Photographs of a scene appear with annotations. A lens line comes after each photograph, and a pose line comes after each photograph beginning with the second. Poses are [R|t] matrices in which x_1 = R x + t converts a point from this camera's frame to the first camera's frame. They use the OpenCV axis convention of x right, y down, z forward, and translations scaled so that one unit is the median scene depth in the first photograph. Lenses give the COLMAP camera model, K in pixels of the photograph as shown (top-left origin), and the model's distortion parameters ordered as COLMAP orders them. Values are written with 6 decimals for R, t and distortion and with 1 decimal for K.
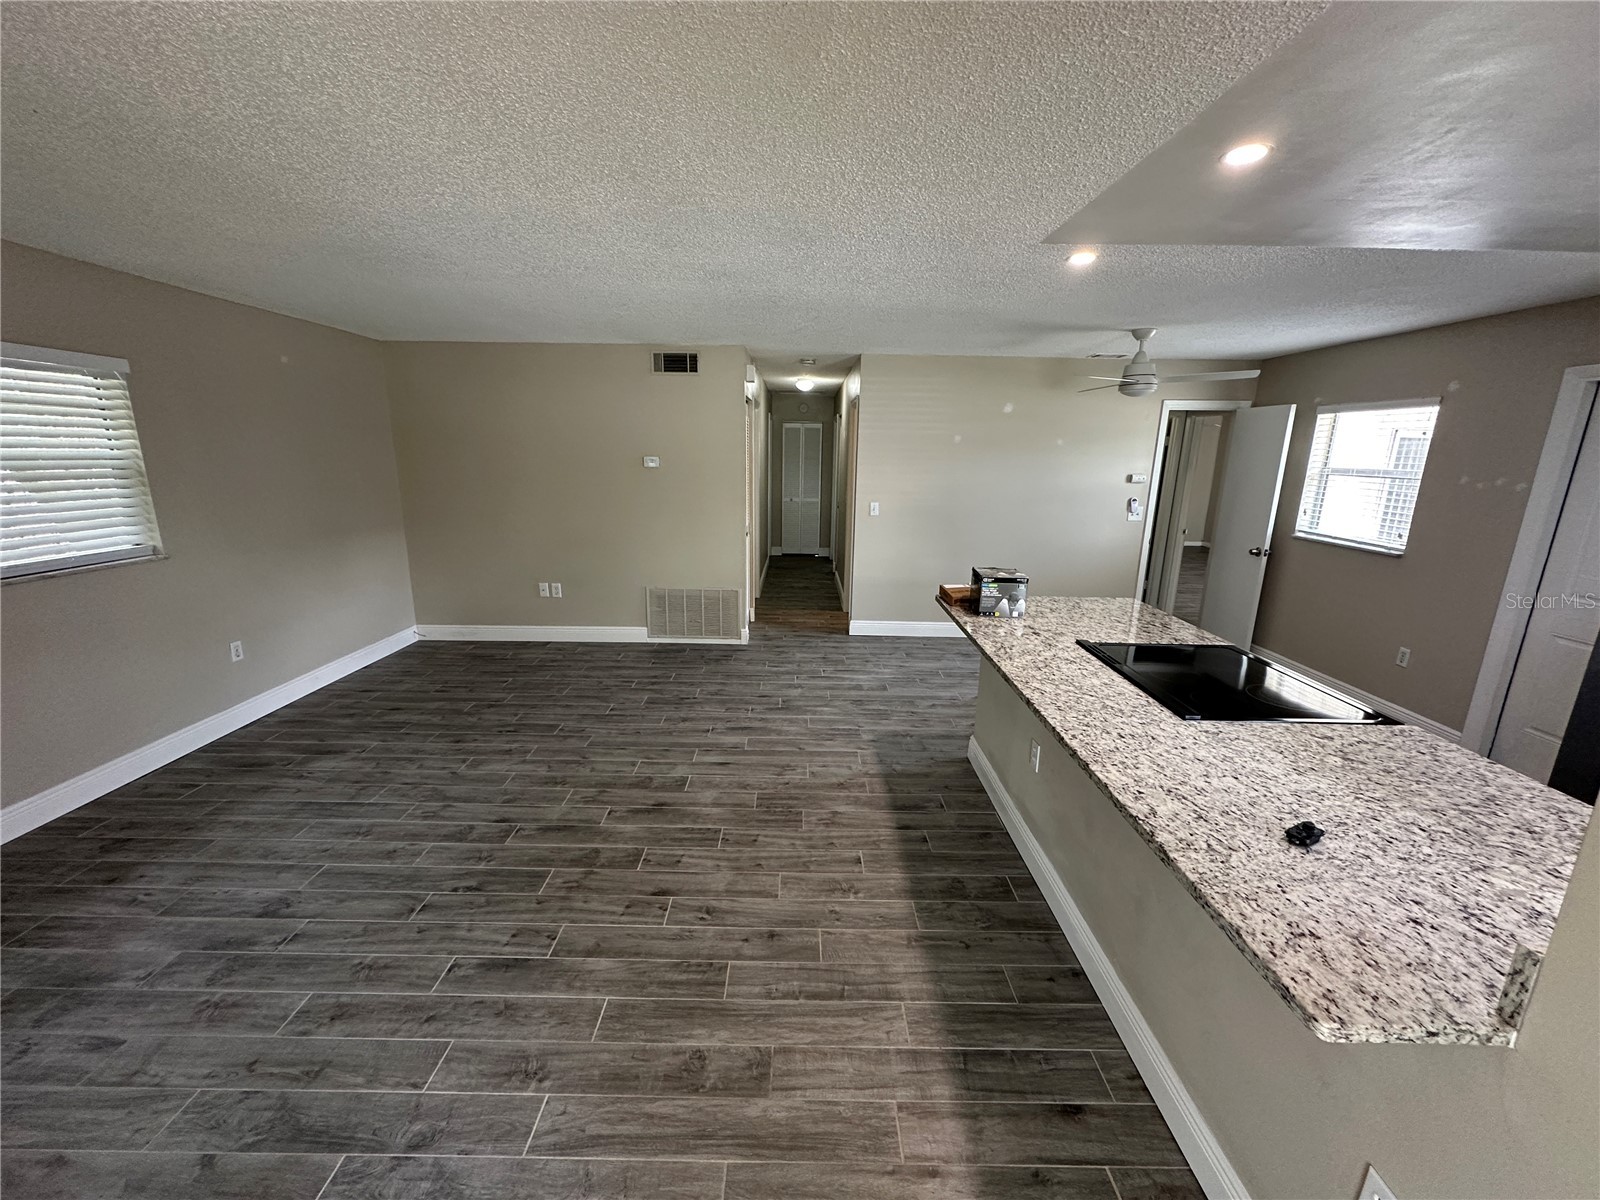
lens RADIAL K [[635.6, 0, 798.5], [0, 635.6, 601.2], [0, 0, 1]] dist [-0.003149, 0.000841]
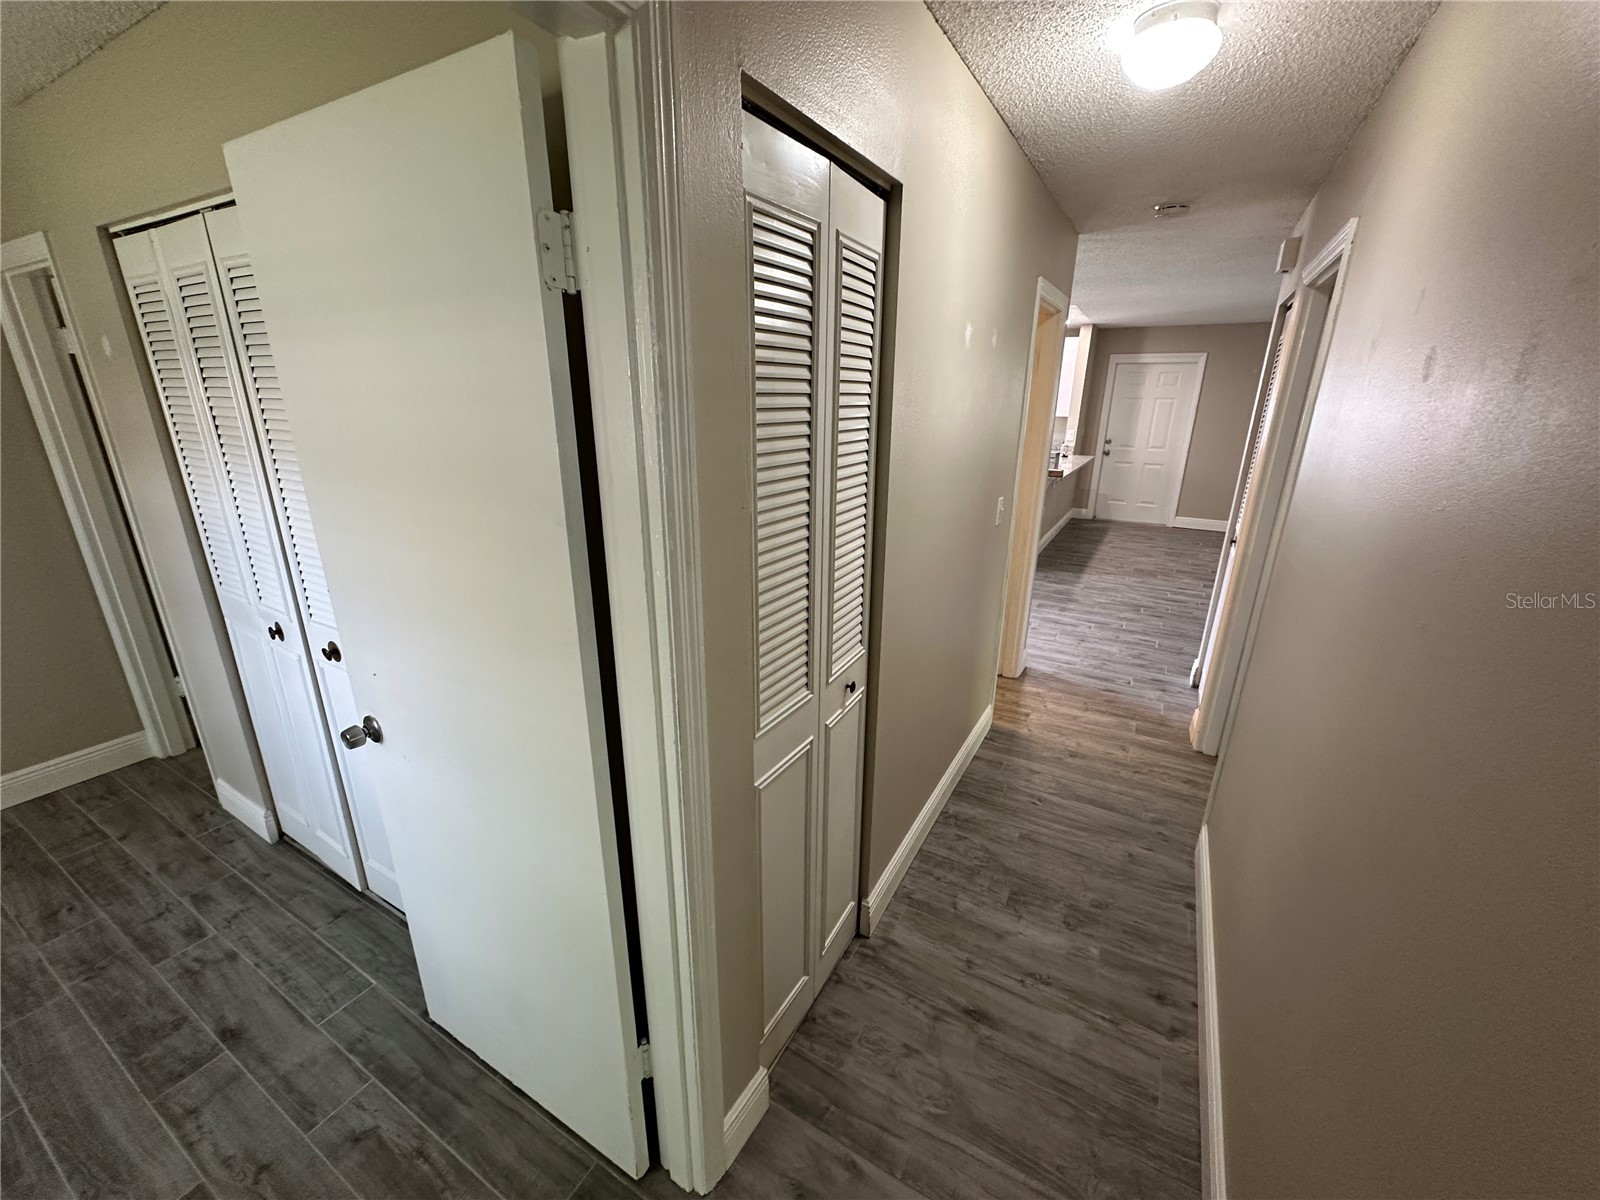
lens RADIAL K [[635.6, 0, 803.2], [0, 635.6, 601.0], [0, 0, 1]] dist [-0.003149, 0.000841]
pose [[-0.870511, -0.177772, 0.458919, -0.029672], [0.090859, 0.858402, 0.504867, -0.821988], [-0.483688, 0.481189, -0.731097, 3.455202]]
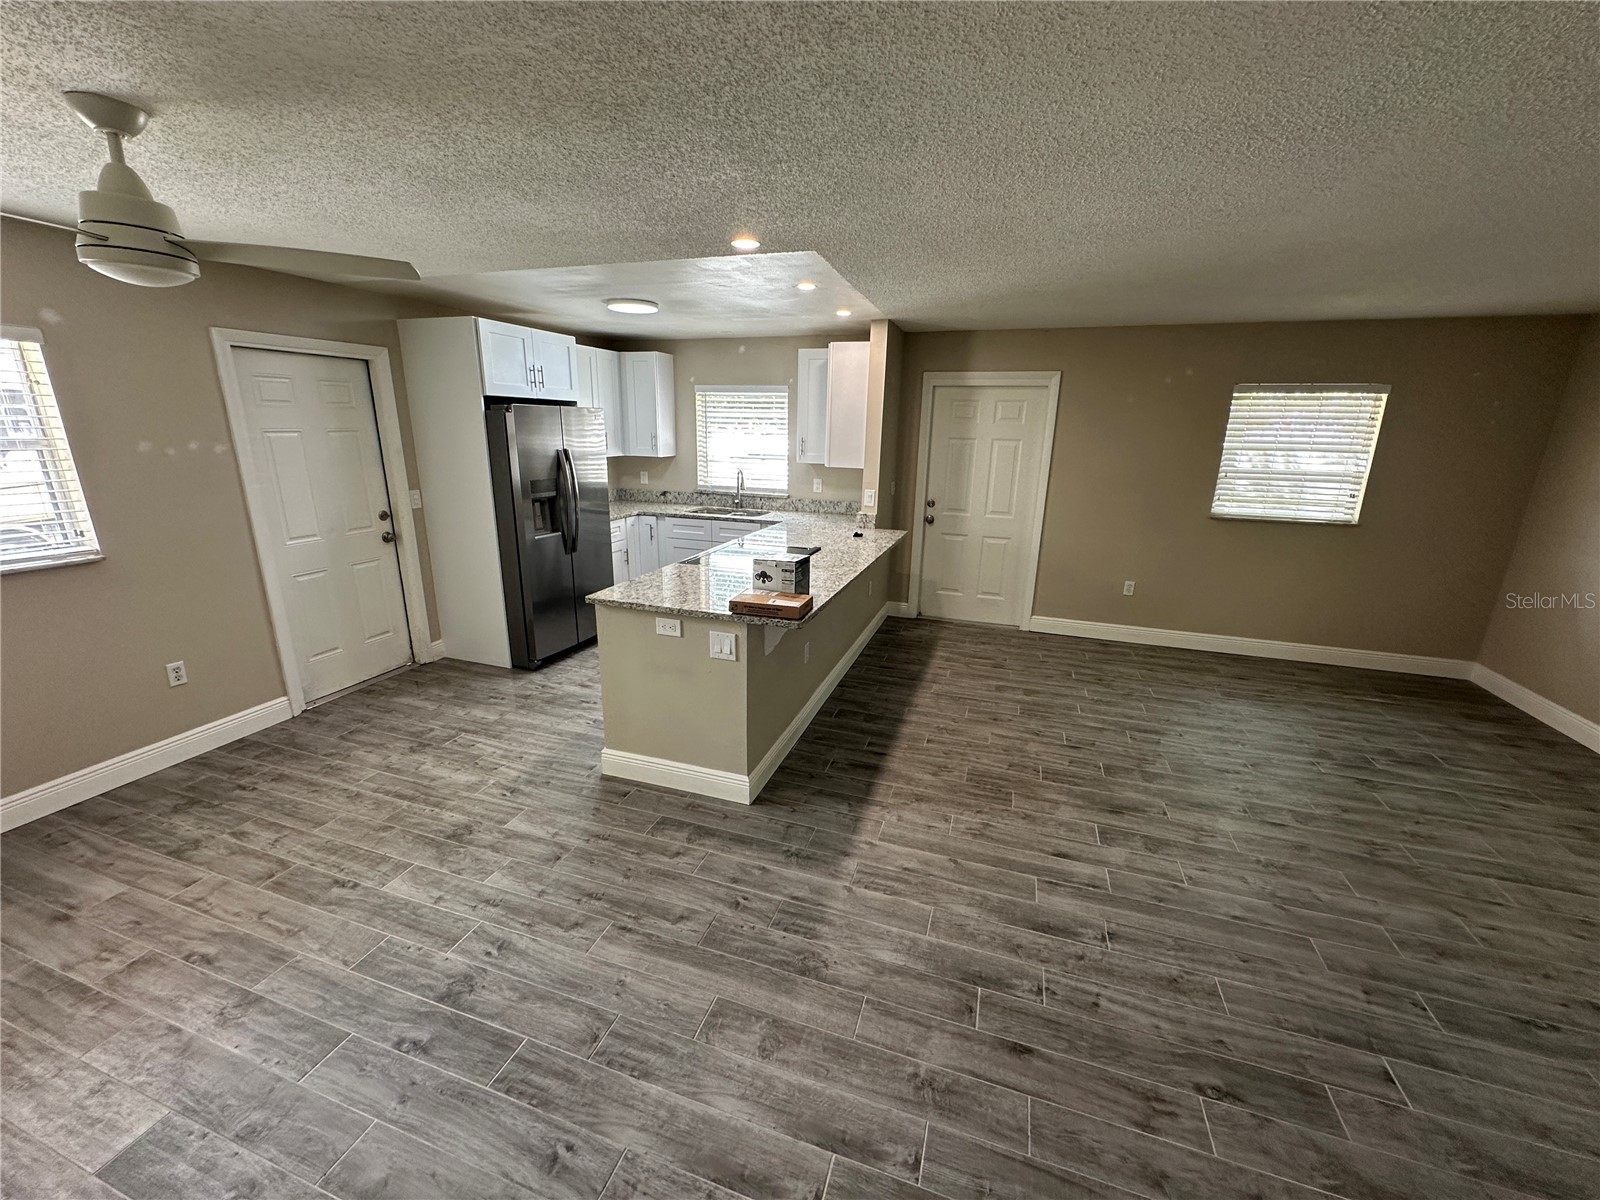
lens RADIAL K [[635.6, 0, 798.5], [0, 635.6, 600.2], [0, 0, 1]] dist [-0.003149, 0.000841]
pose [[-0.946327, -0.118479, 0.300712, -0.014091], [0.042027, 0.877384, 0.477944, -0.505906], [-0.320466, 0.464930, -0.825313, 2.034480]]
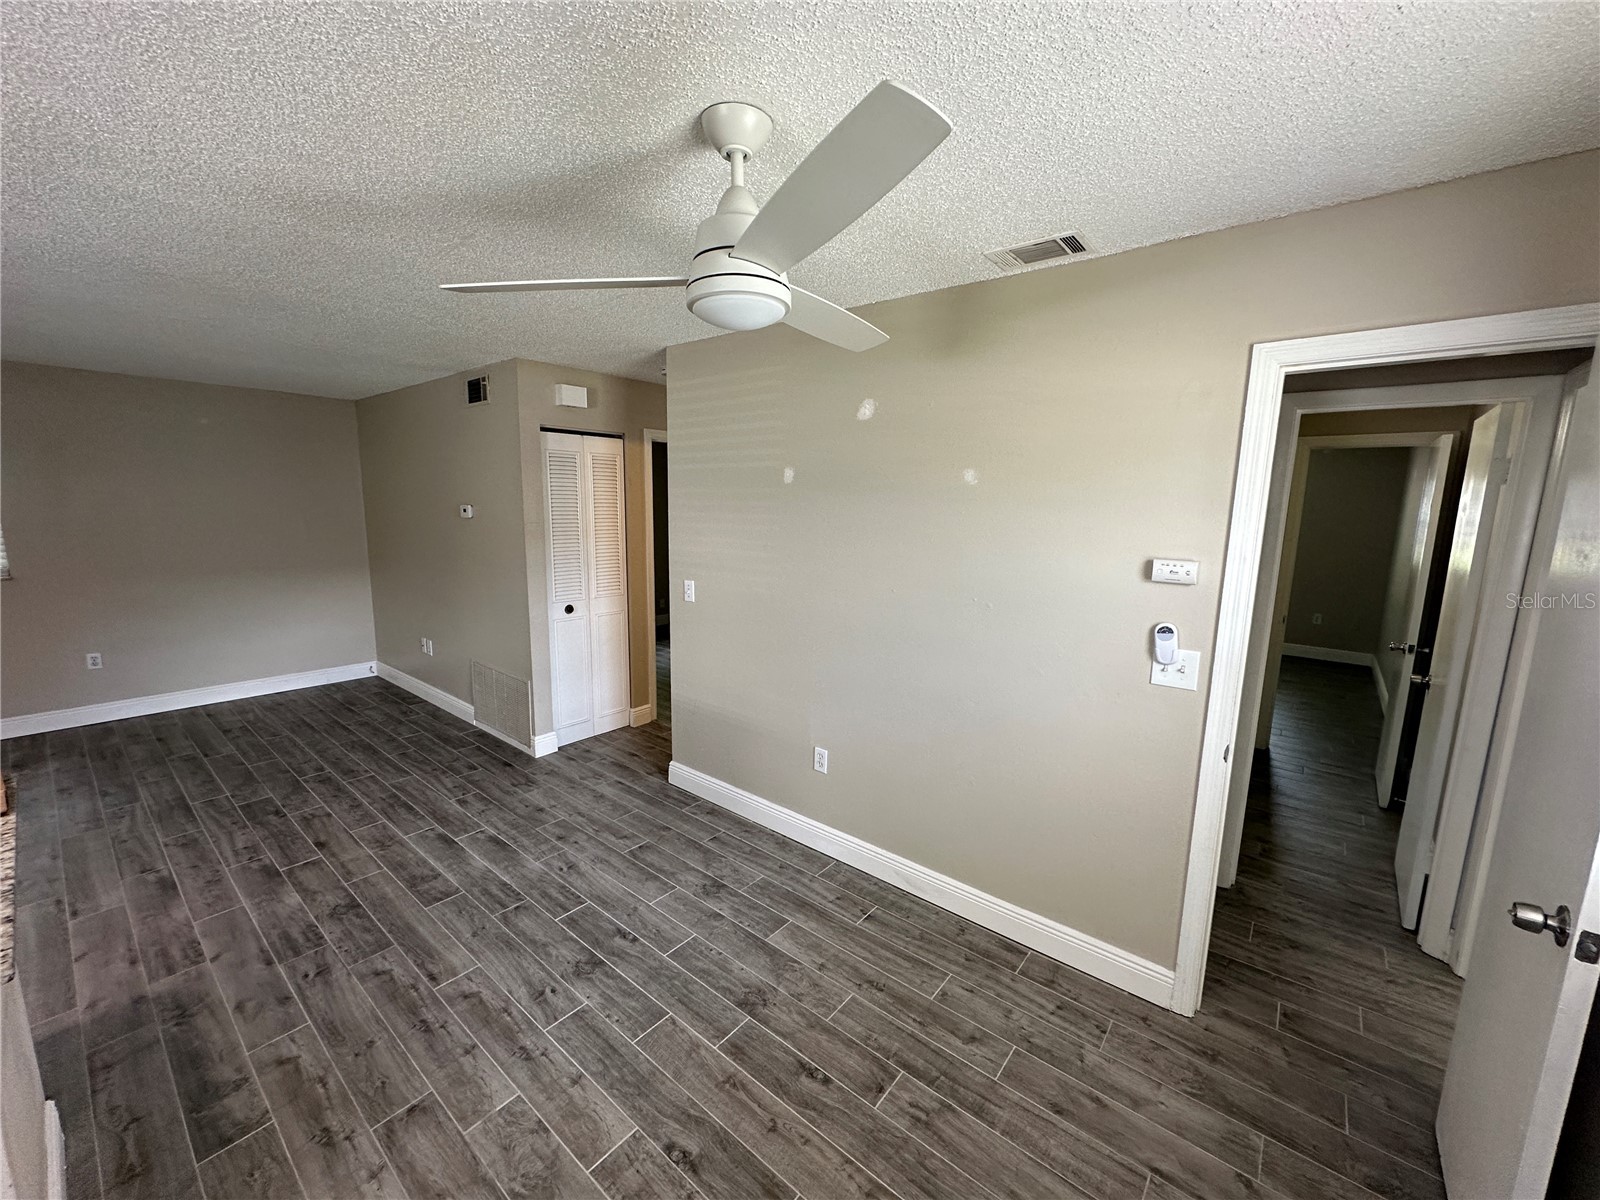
lens RADIAL K [[635.6, 0, 798.2], [0, 635.6, 599.1], [0, 0, 1]] dist [-0.003149, 0.000841]
pose [[0.773041, 0.096063, -0.627040, 1.224865], [-0.152656, 0.987590, -0.036901, -0.272127], [0.615714, 0.124248, 0.778113, 1.219437]]
